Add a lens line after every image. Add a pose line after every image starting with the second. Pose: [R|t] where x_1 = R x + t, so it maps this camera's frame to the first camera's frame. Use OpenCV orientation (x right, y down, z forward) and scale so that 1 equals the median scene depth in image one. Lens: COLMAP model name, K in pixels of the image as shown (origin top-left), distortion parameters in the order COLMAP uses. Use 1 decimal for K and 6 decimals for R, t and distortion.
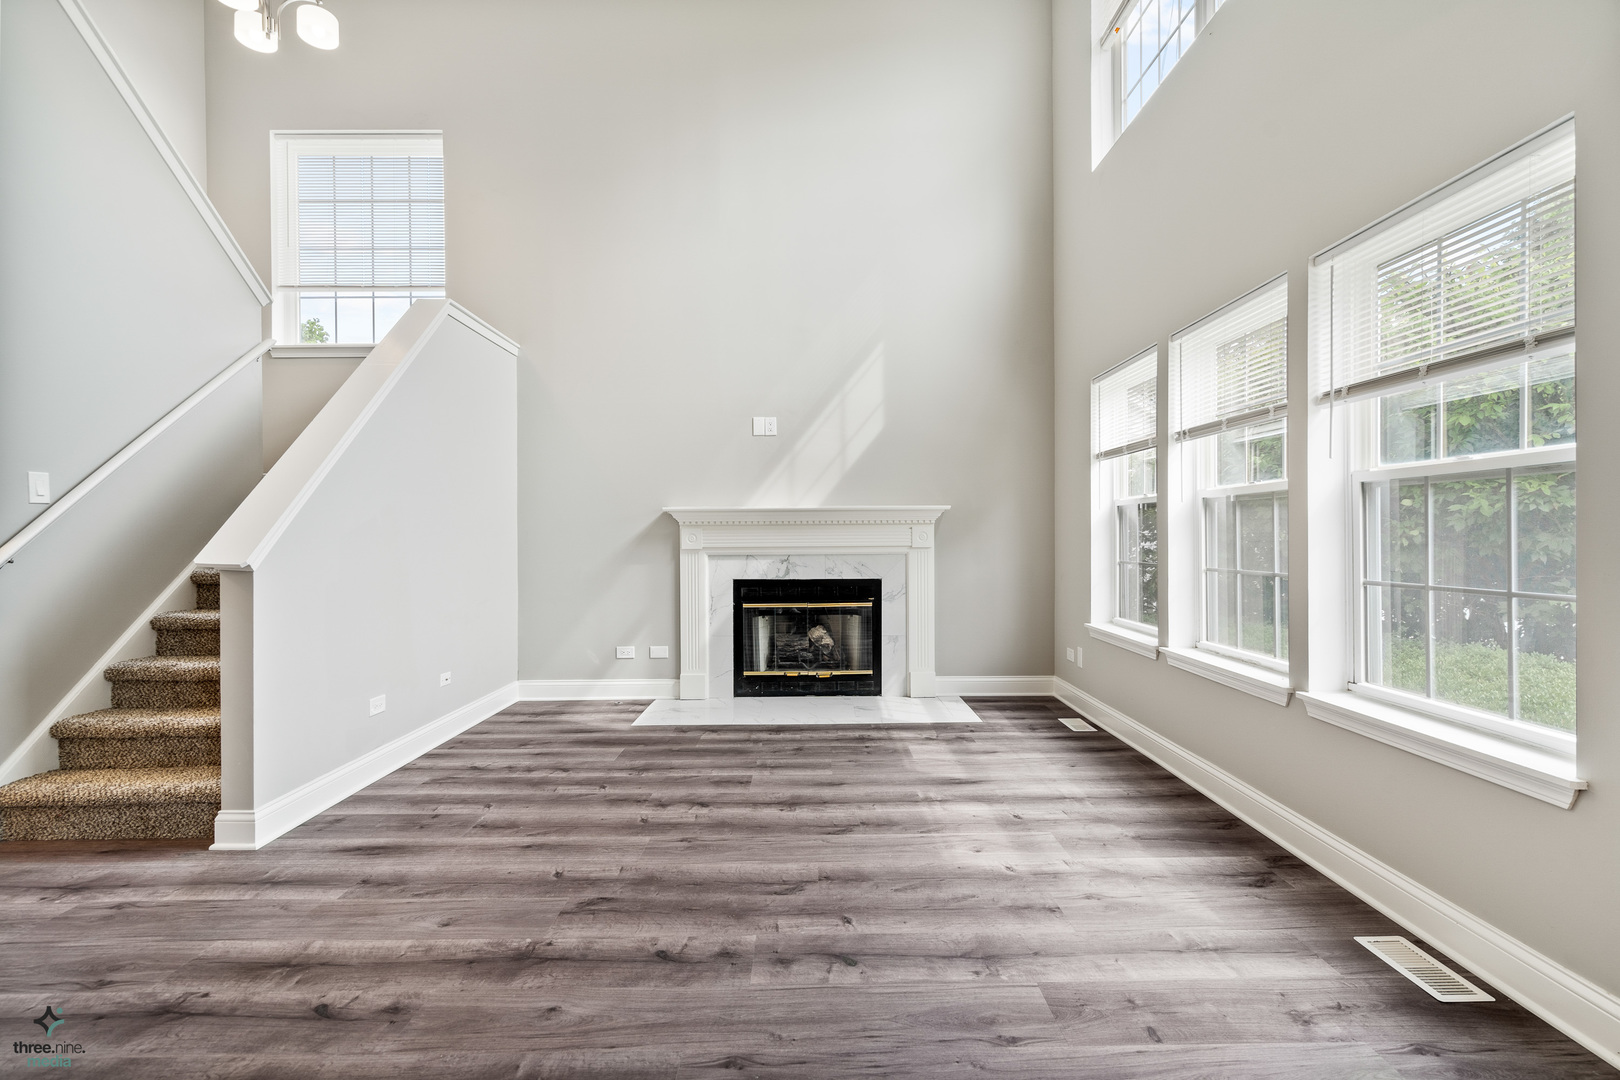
lens RADIAL K [[766.3, 0, 812.8], [0, 766.3, 544.7], [0, 0, 1]] dist [0.000382, 0.001122]
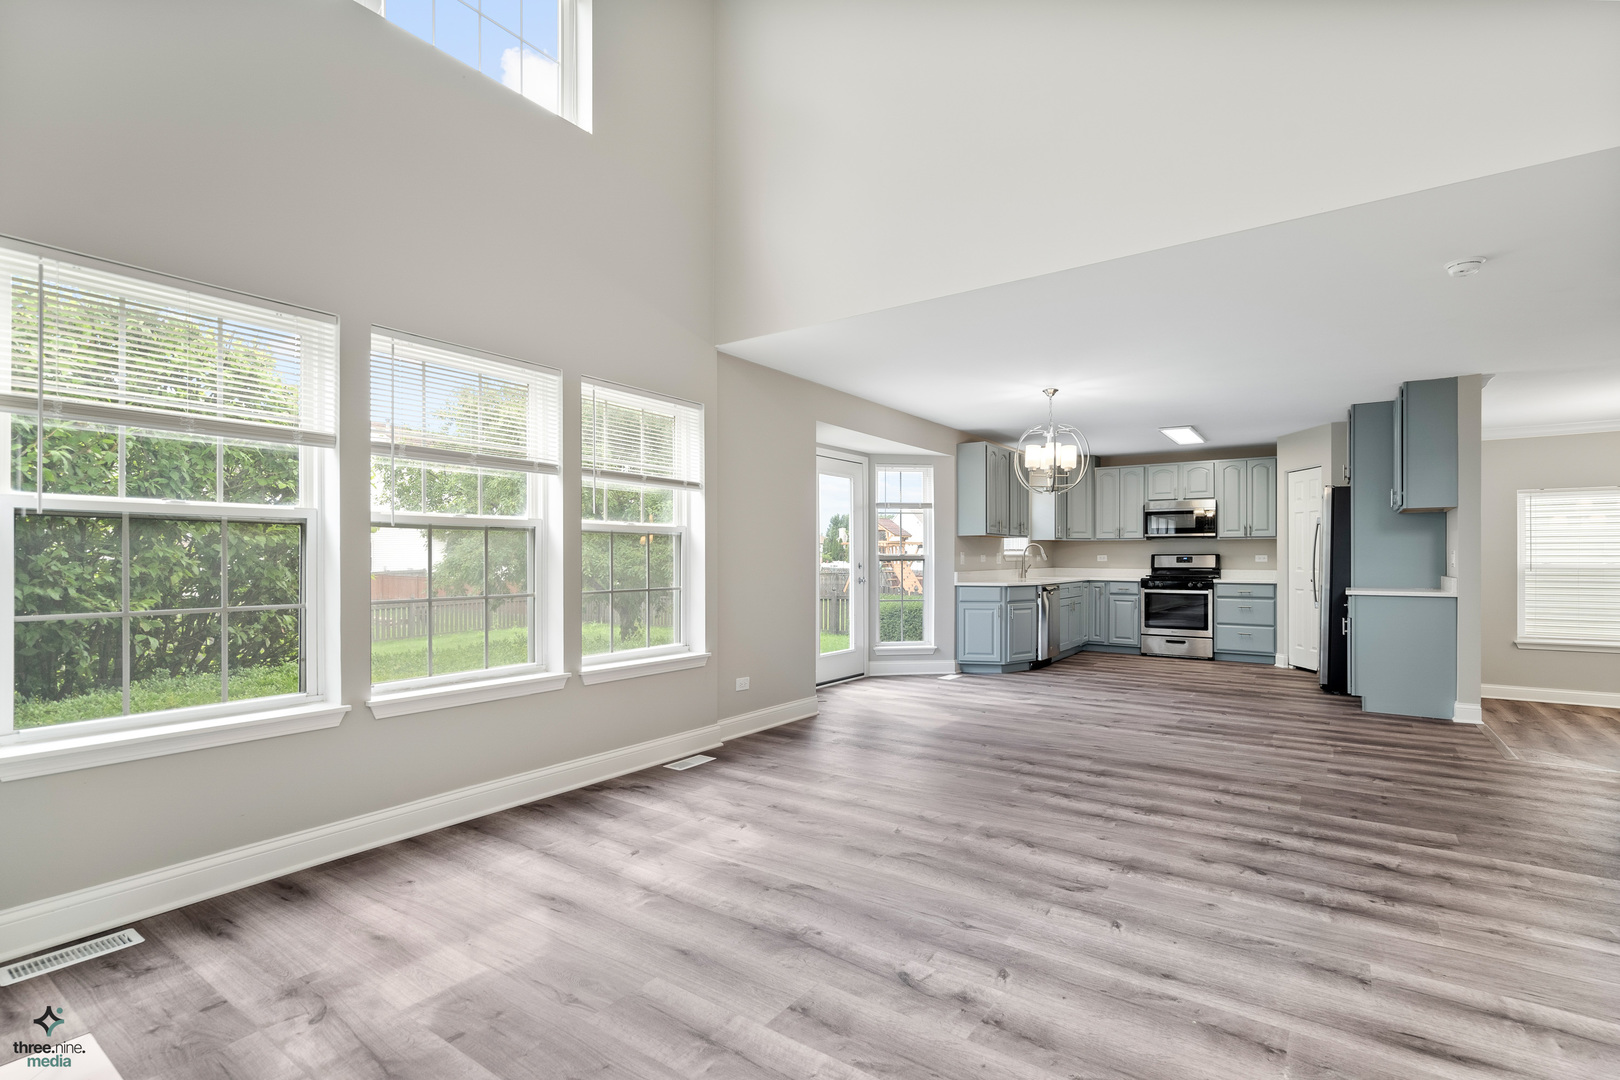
lens RADIAL K [[766.3, 0, 811.1], [0, 766.3, 552.7], [0, 0, 1]] dist [0.000382, 0.001122]
pose [[-0.817764, 0.014261, 0.575378, -0.490260], [0.014081, 0.999889, -0.004769, -0.018626], [-0.575382, 0.004202, -0.817874, 1.693386]]
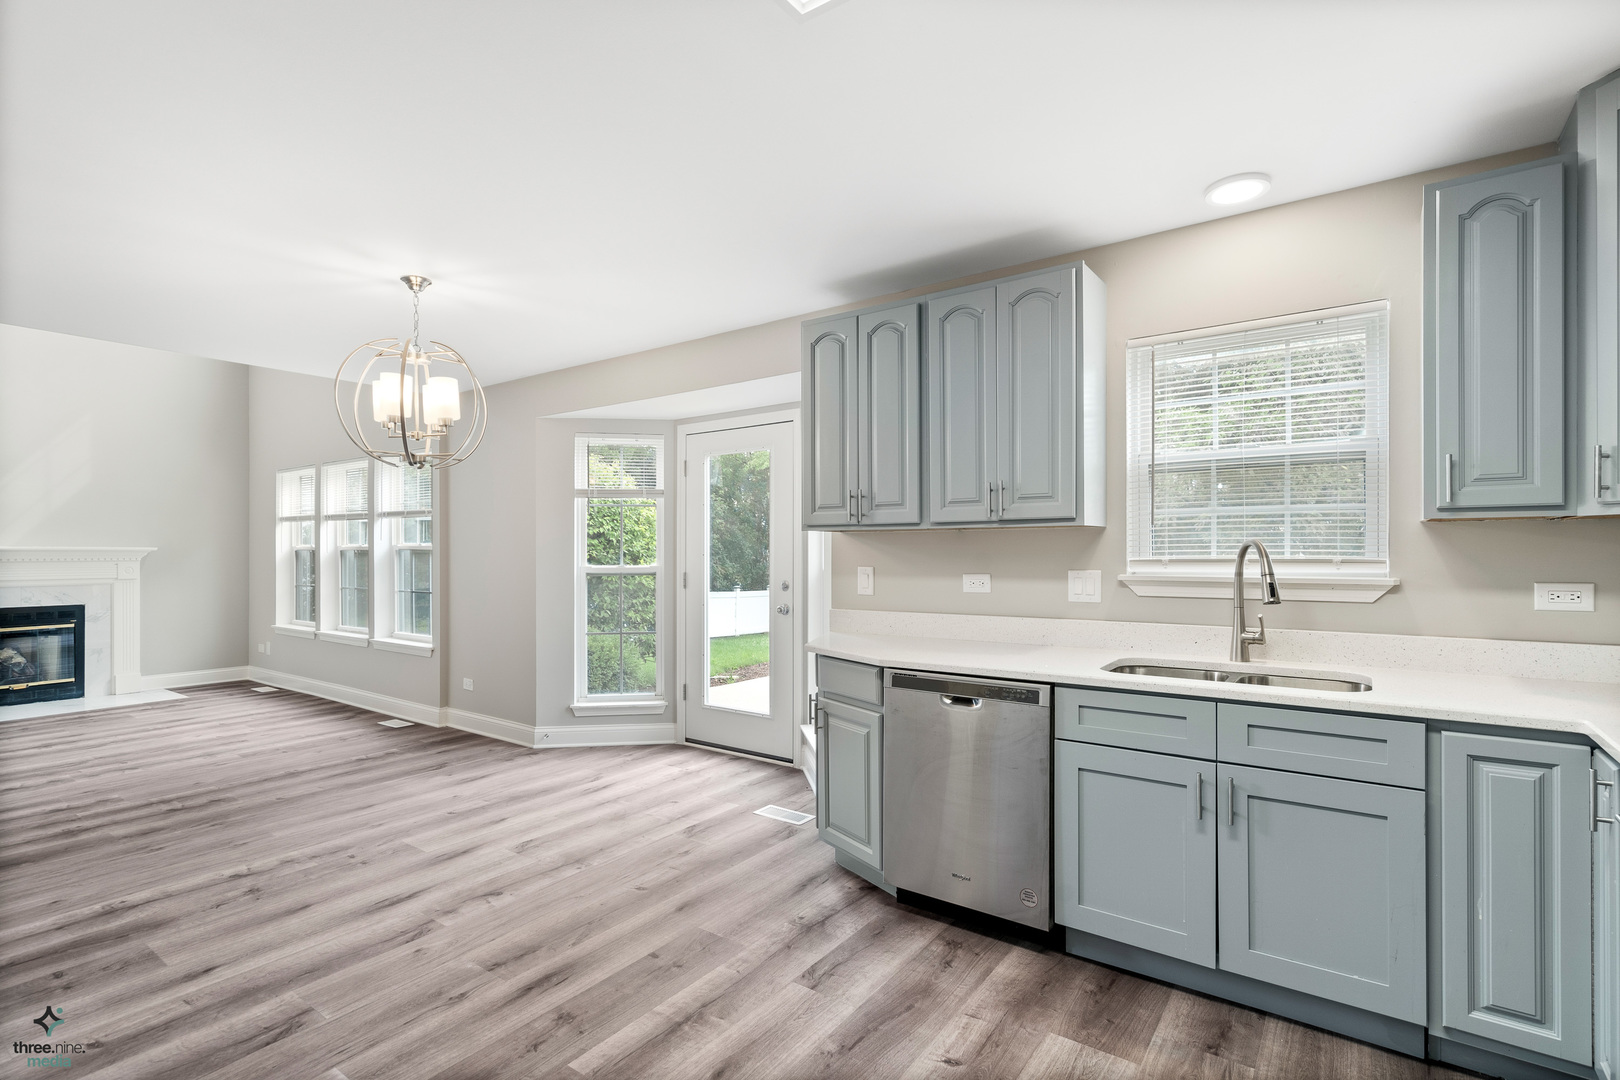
lens RADIAL K [[766.3, 0, 820.8], [0, 766.3, 556.9], [0, 0, 1]] dist [0.000382, 0.001122]
pose [[0.589613, 0.001174, 0.807685, -0.396242], [0.005982, 0.999965, -0.005821, -0.034900], [-0.807663, 0.008264, 0.589586, -1.325396]]
